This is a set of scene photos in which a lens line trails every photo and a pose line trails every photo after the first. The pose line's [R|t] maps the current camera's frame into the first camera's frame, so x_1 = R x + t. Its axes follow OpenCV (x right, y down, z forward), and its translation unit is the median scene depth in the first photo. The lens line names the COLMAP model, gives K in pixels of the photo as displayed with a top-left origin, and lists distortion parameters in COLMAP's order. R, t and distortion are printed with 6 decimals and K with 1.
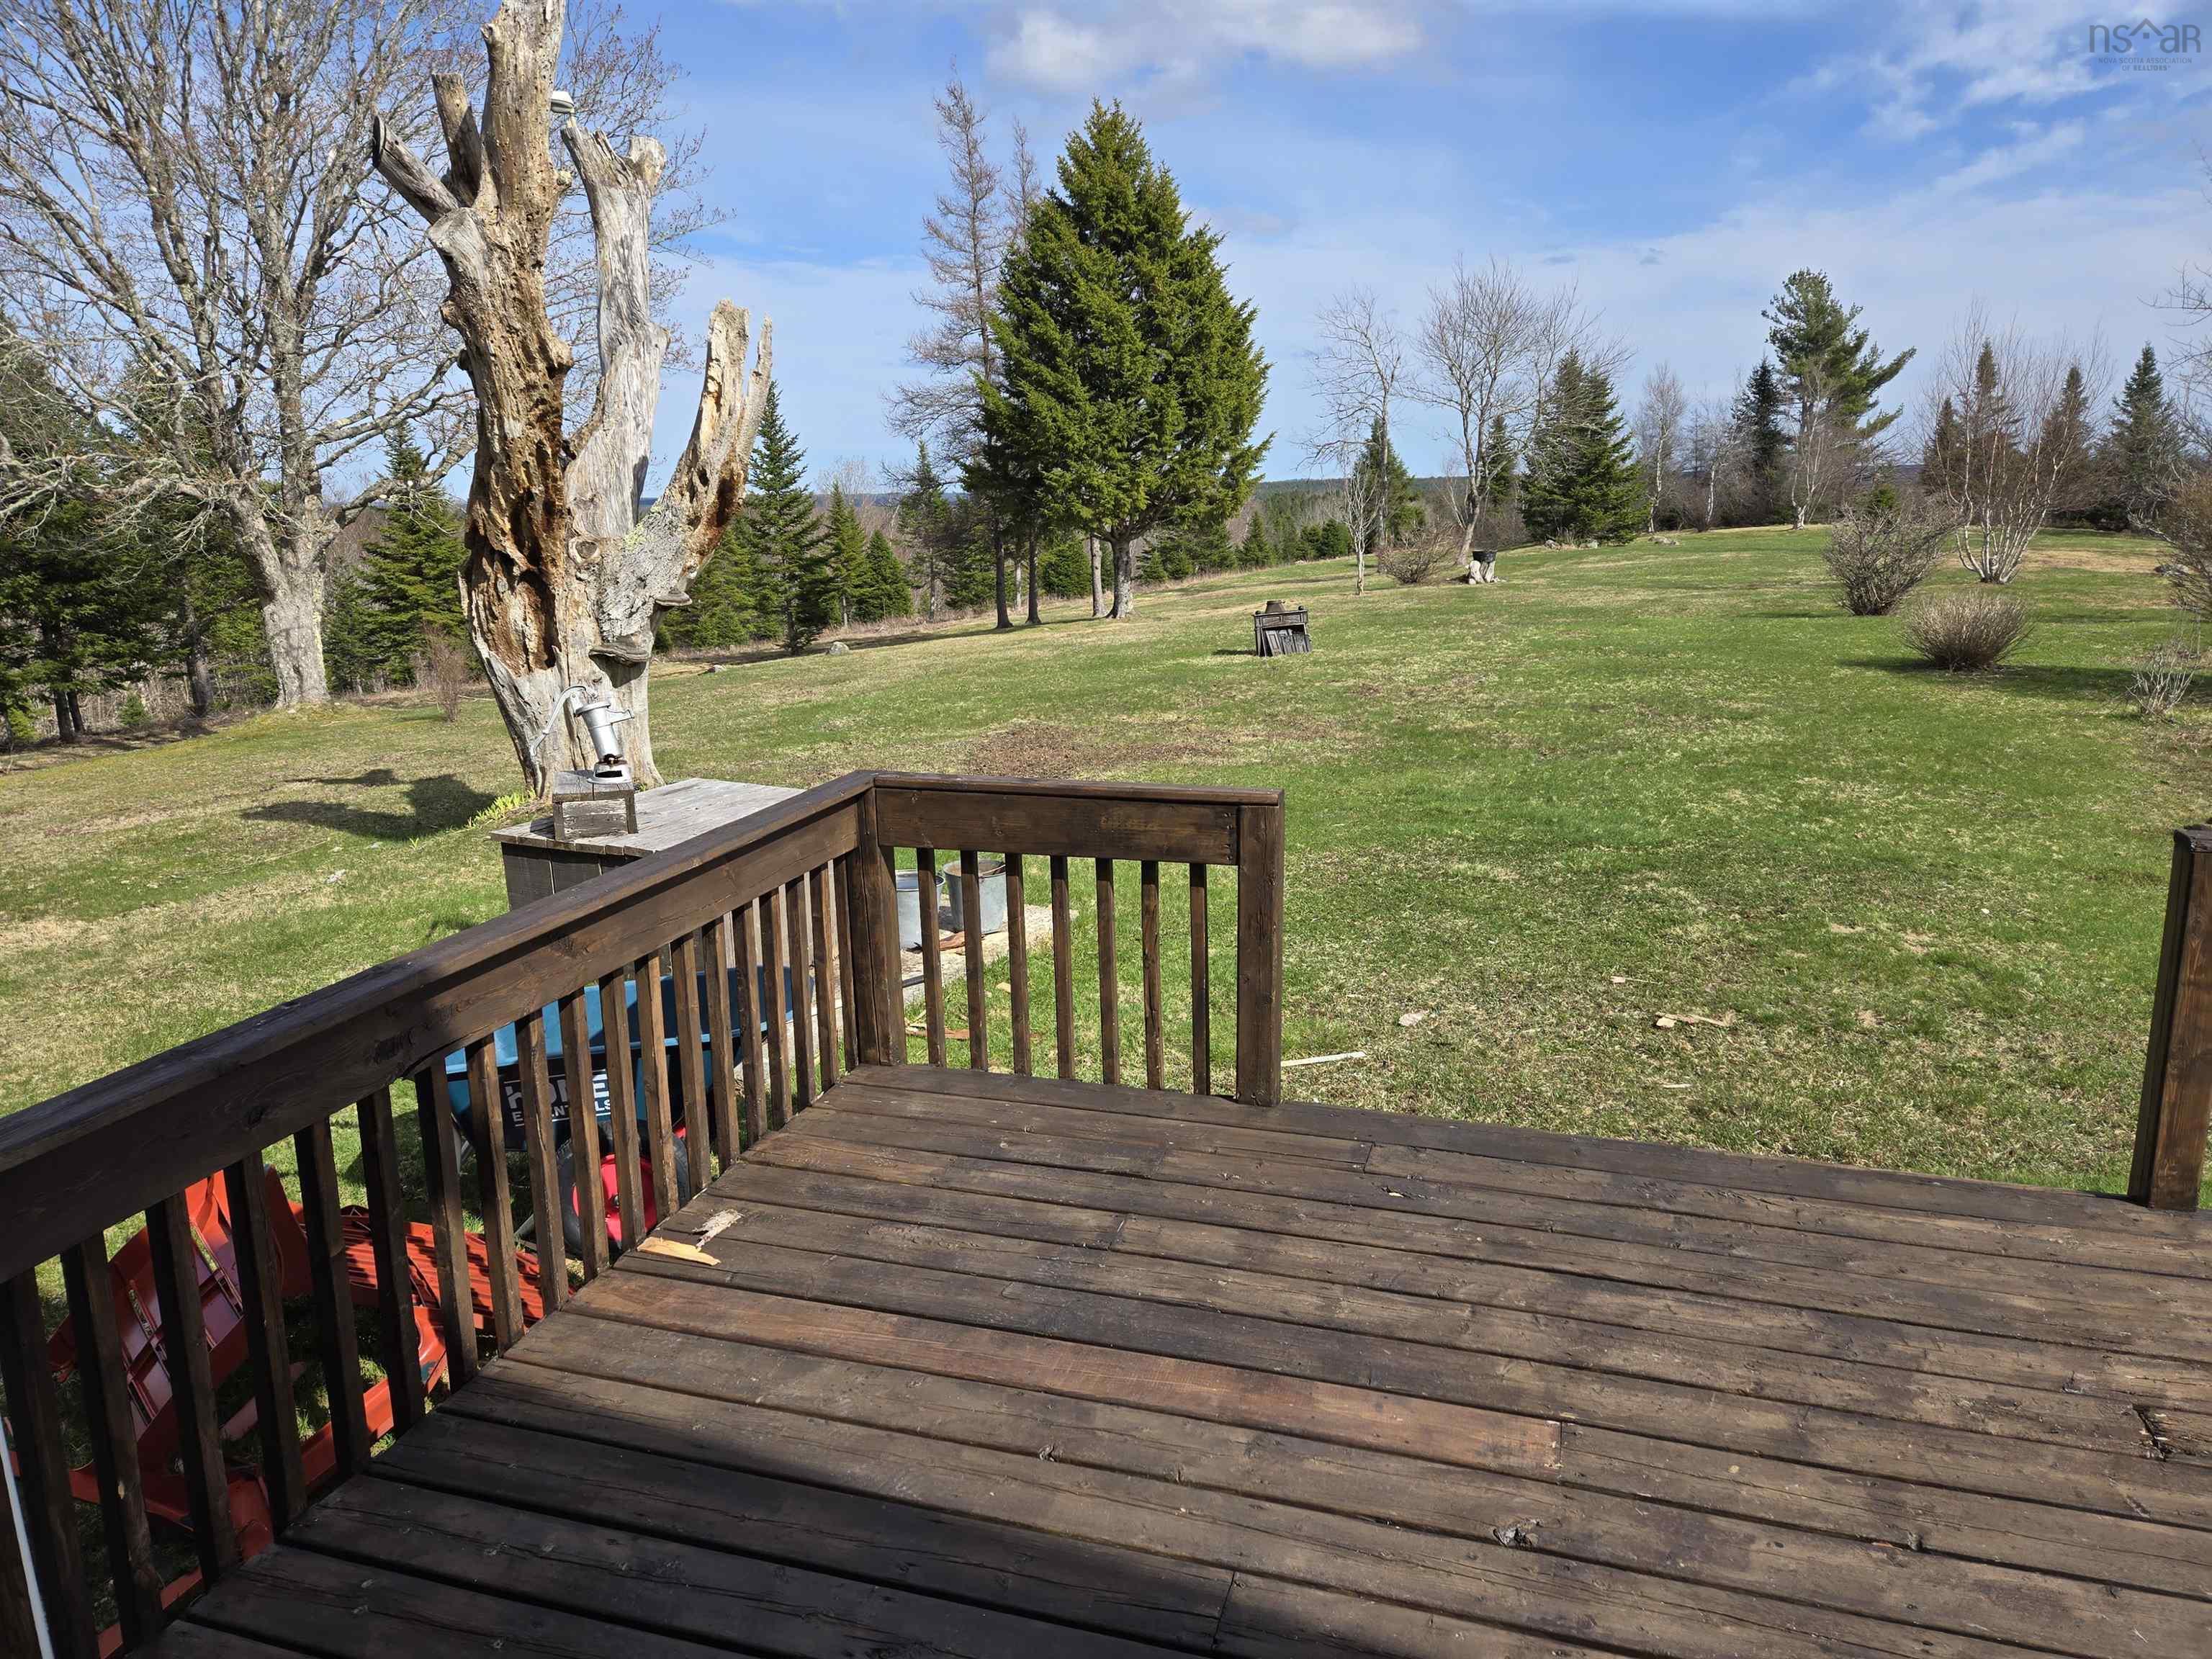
lens RADIAL K [[1464.1, 0, 1087.6], [0, 1464.1, 845.7], [0, 0, 1]] dist [0.060801, -0.051727]
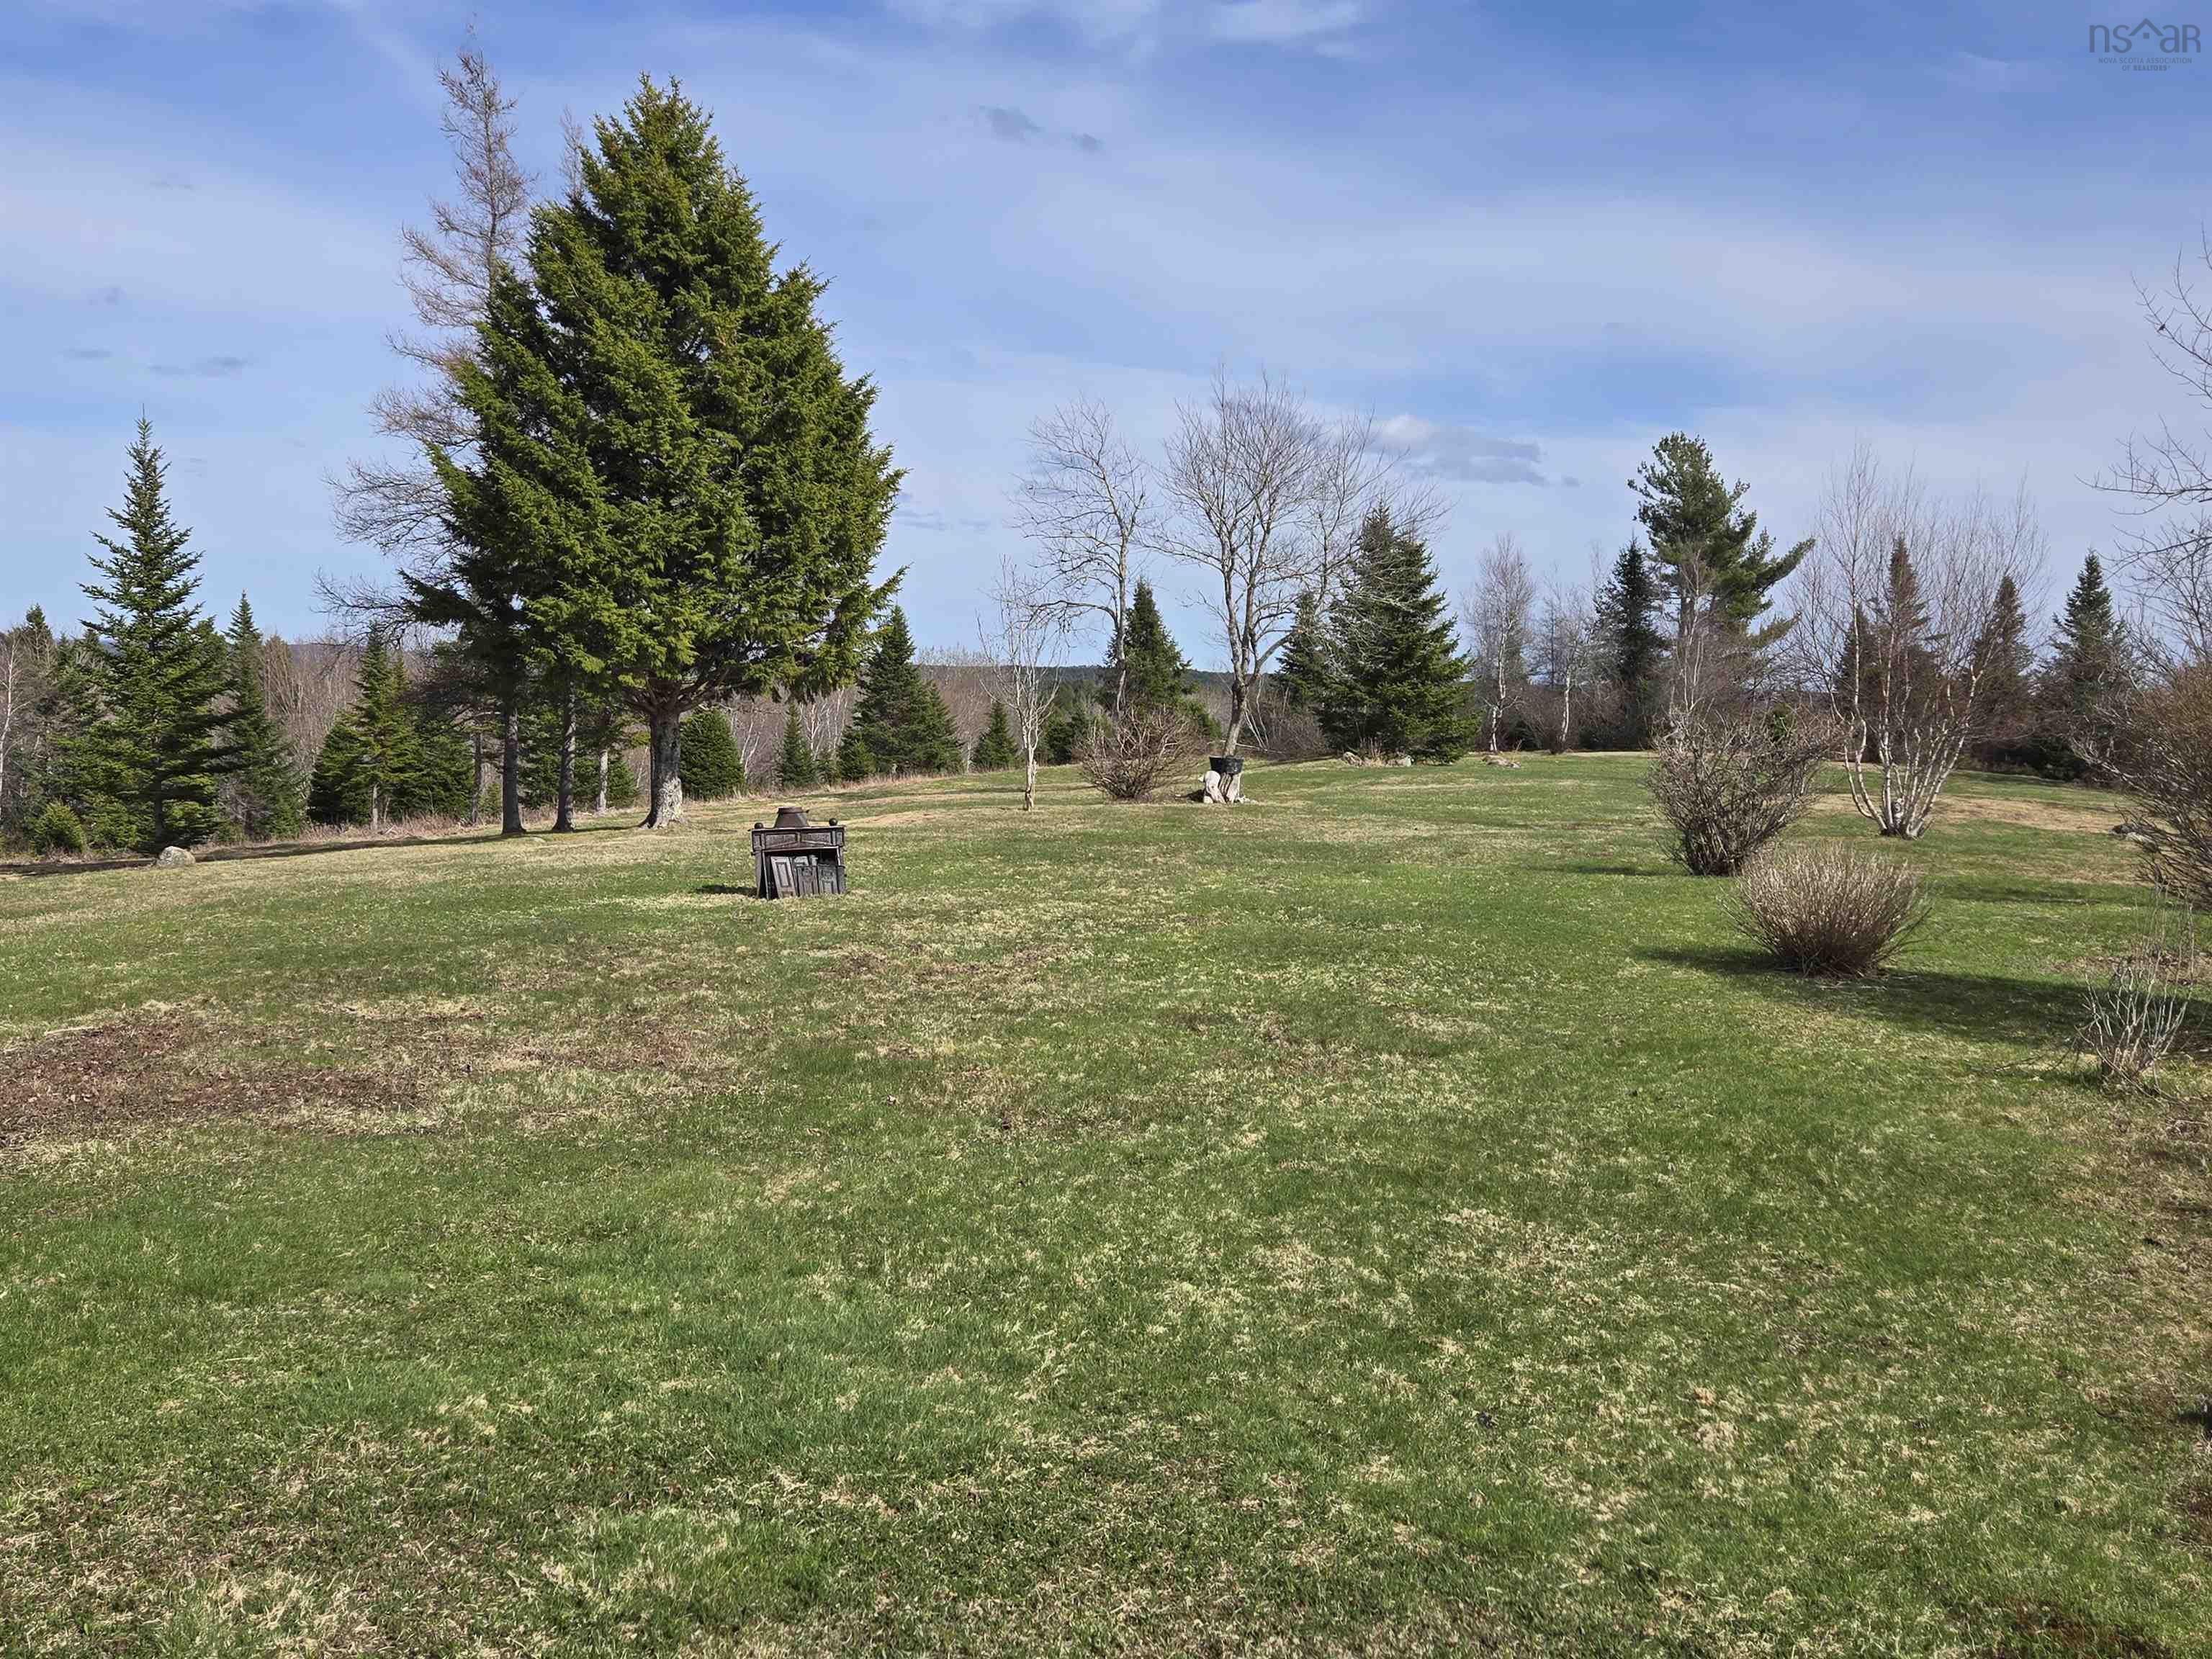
lens RADIAL K [[1844.6, 0, 1132.5], [0, 1844.6, 855.2], [0, 0, 1]] dist [0.050578, -0.026224]
pose [[0.990672, 0.042198, 0.129570, 0.134249], [-0.023076, 0.989062, -0.145683, -0.031585], [-0.134300, 0.141334, 0.980810, 0.186452]]
